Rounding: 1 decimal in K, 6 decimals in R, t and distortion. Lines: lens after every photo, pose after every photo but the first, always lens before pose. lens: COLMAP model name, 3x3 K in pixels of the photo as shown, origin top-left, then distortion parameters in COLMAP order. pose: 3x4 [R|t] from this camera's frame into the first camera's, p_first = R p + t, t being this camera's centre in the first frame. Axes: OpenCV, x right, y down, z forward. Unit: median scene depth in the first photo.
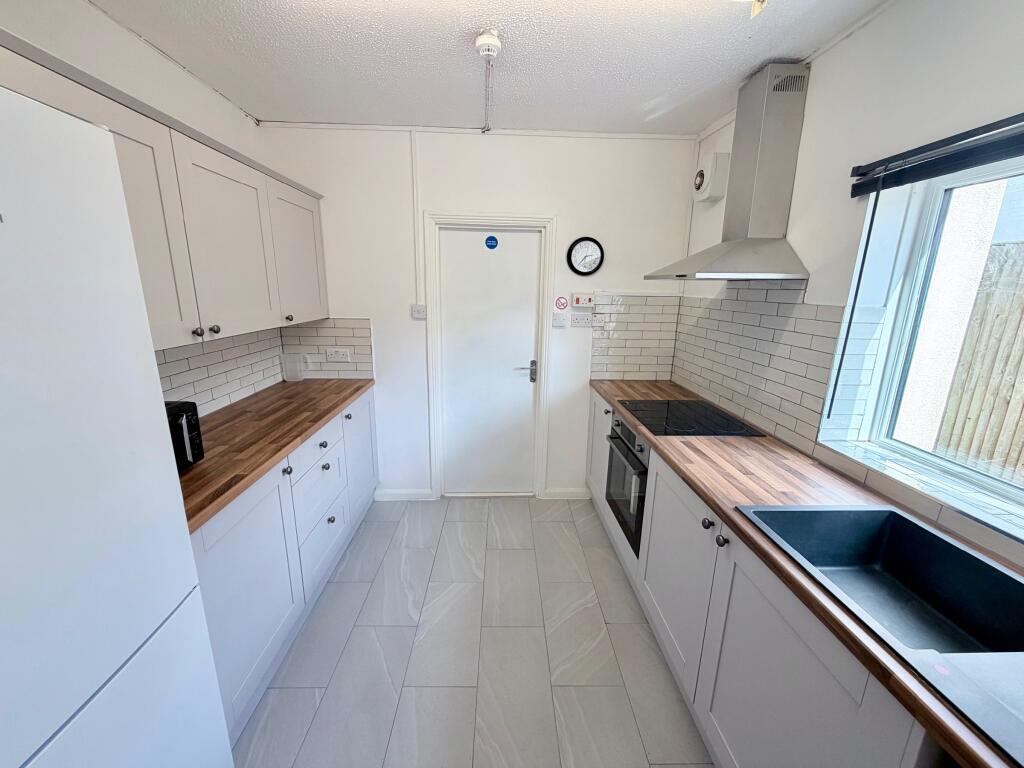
lens RADIAL K [[408.5, 0, 507.7], [0, 408.5, 383.1], [0, 0, 1]] dist [0.000858, -0.000289]
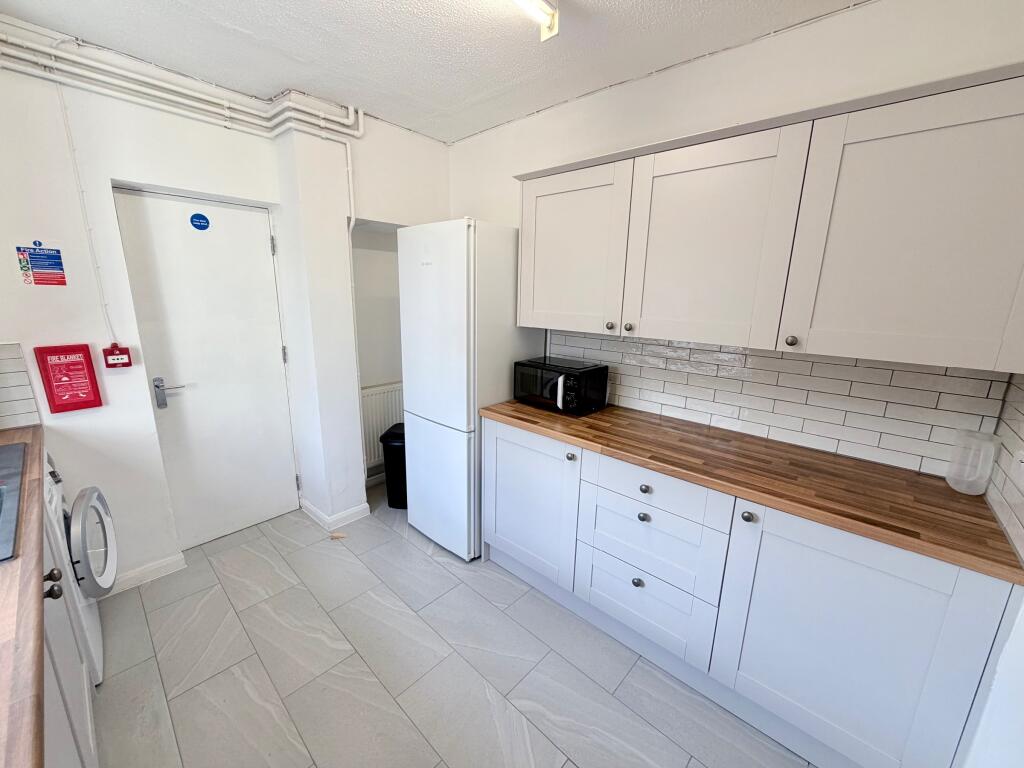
lens RADIAL K [[408.5, 0, 509.8], [0, 408.5, 383.4], [0, 0, 1]] dist [0.000858, -0.000289]
pose [[-0.690664, 0.132654, -0.710905, 0.303402], [-0.198920, 0.910265, 0.363111, -0.309223], [0.695280, 0.392201, -0.602299, 1.397183]]
